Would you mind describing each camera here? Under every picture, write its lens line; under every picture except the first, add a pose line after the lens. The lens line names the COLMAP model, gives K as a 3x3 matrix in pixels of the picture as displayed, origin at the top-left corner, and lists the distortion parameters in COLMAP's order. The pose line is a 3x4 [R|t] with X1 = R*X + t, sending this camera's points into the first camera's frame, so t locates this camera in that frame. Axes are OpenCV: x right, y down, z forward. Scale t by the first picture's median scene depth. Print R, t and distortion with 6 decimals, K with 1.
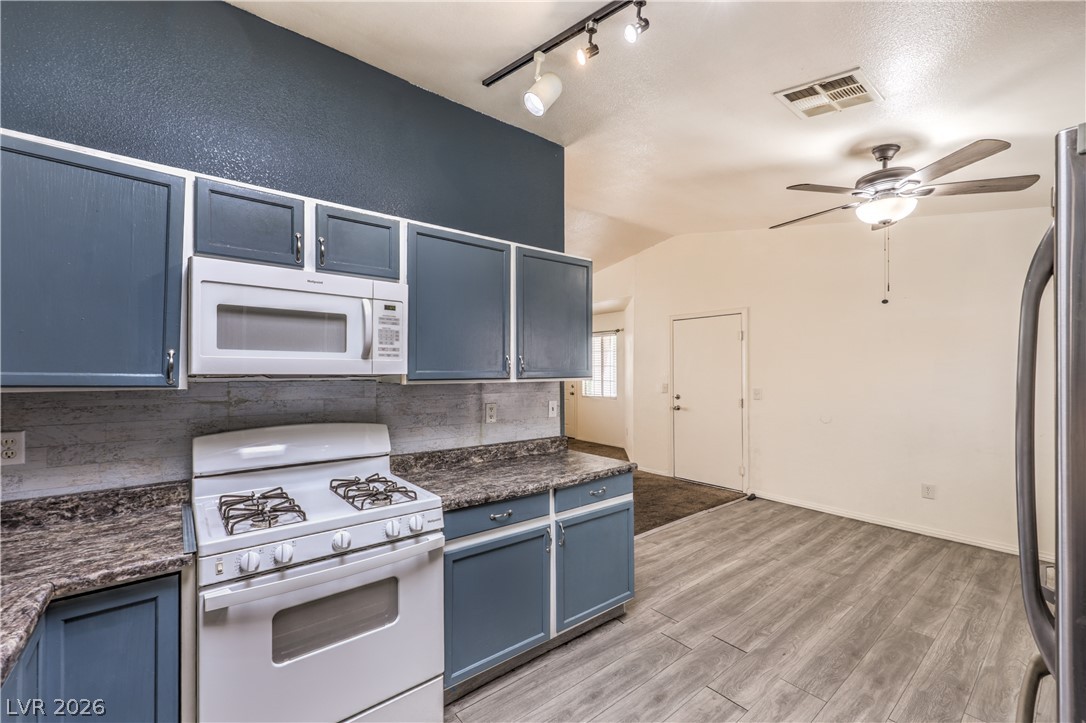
lens RADIAL K [[444.7, 0, 547.7], [0, 444.7, 368.1], [0, 0, 1]] dist [-0.001239, 0.000228]
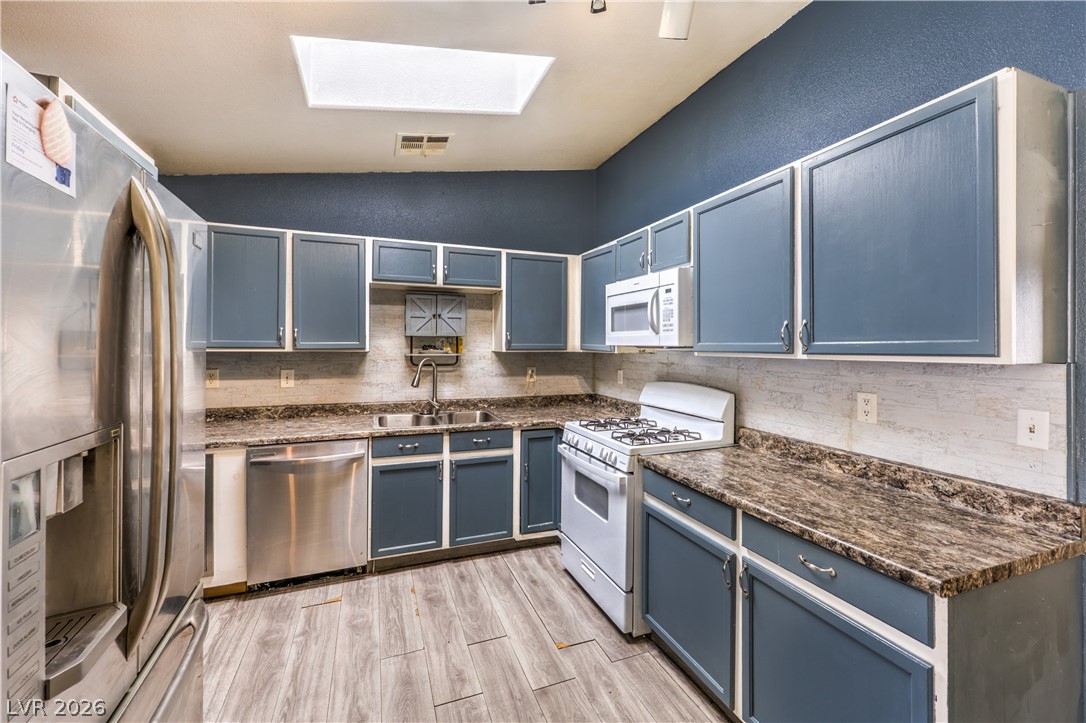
lens RADIAL K [[449.6, 0, 553.7], [0, 449.6, 344.7], [0, 0, 1]] dist [0.001415, 0.000481]
pose [[-0.296667, -0.003504, -0.954975, 0.665824], [0.002446, 0.999987, -0.004429, 0.011260], [0.954978, -0.003650, -0.296654, 0.788847]]
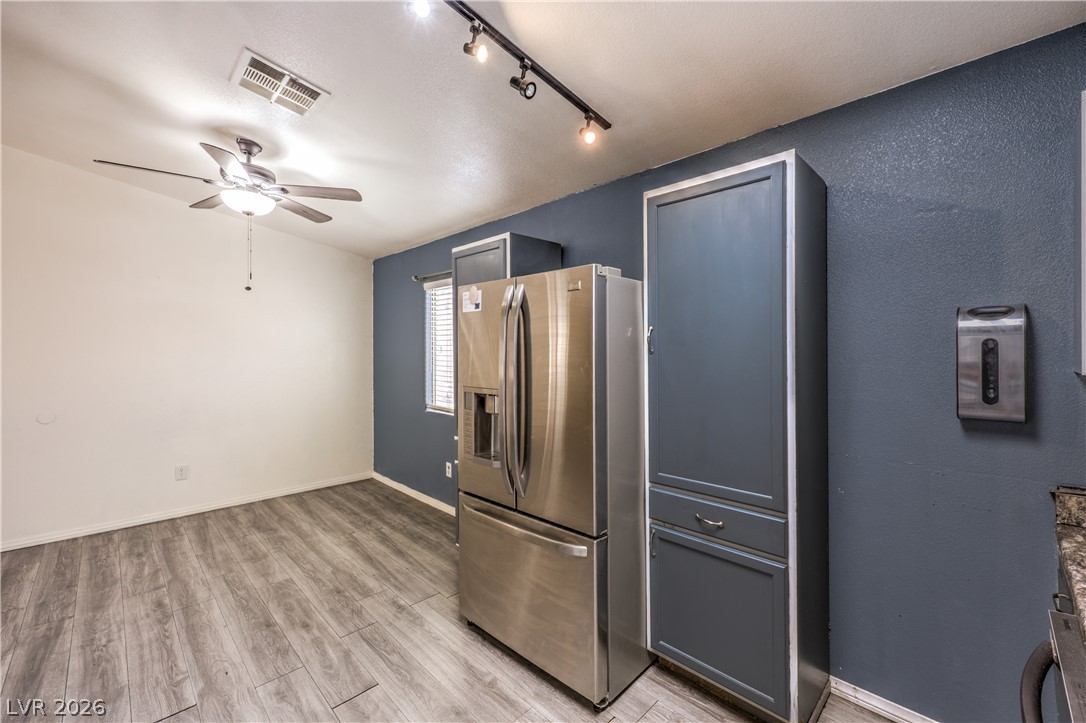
lens RADIAL K [[453.6, 0, 554.4], [0, 453.6, 350.9], [0, 0, 1]] dist [-0.000149, 0.000423]
pose [[-0.099861, 0.002296, 0.994999, -0.377932], [-0.003842, 0.999989, -0.002693, -0.001747], [-0.994994, -0.004092, -0.099851, 0.377552]]
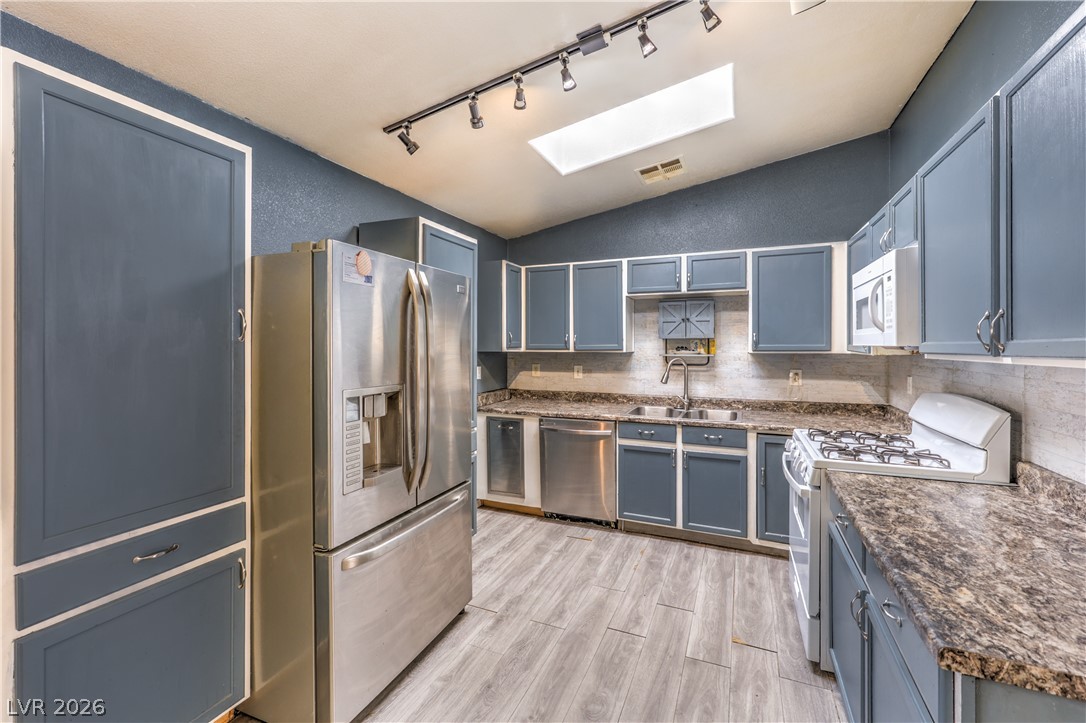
lens RADIAL K [[449.1, 0, 552.0], [0, 449.1, 350.5], [0, 0, 1]] dist [-0.000119, 0.000156]
pose [[-0.883824, 0.005773, -0.467784, 0.569233], [0.005170, 0.999983, 0.002573, 0.012676], [0.467791, -0.000144, -0.883839, 1.131851]]
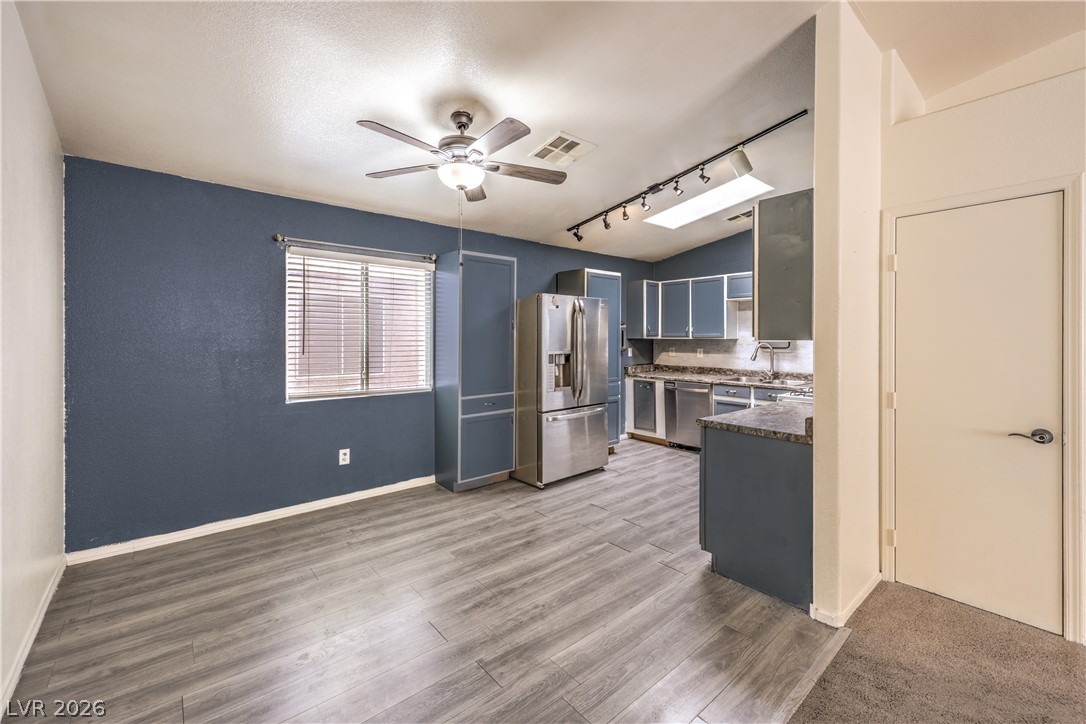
lens RADIAL K [[451.5, 0, 553.4], [0, 451.5, 340.0], [0, 0, 1]] dist [-0.000153, 0.000249]
pose [[-0.999277, 0.001374, -0.038002, 0.573603], [0.001439, 0.999998, -0.001691, 0.030412], [0.037999, -0.001744, -0.999276, 2.028537]]
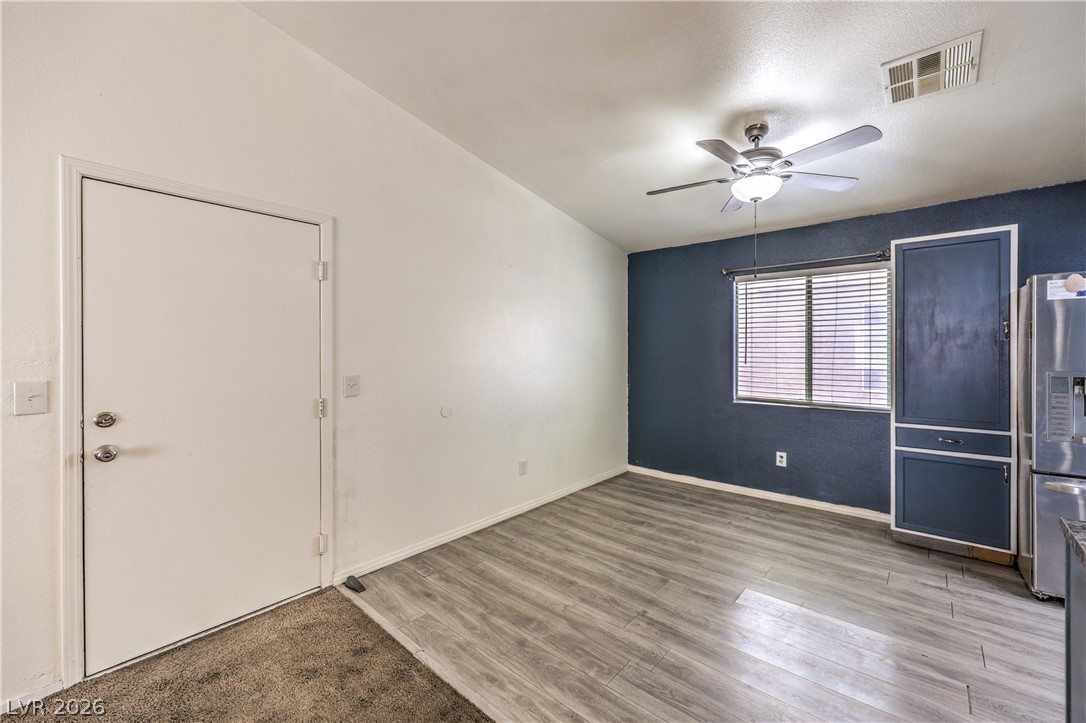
lens RADIAL K [[444.2, 0, 548.3], [0, 444.2, 352.5], [0, 0, 1]] dist [-0.001564, -0.000014]
pose [[-0.177853, -0.001177, 0.984056, -0.179235], [-0.004342, 0.999990, 0.000411, 0.032344], [-0.984048, -0.004199, -0.177856, 1.637625]]
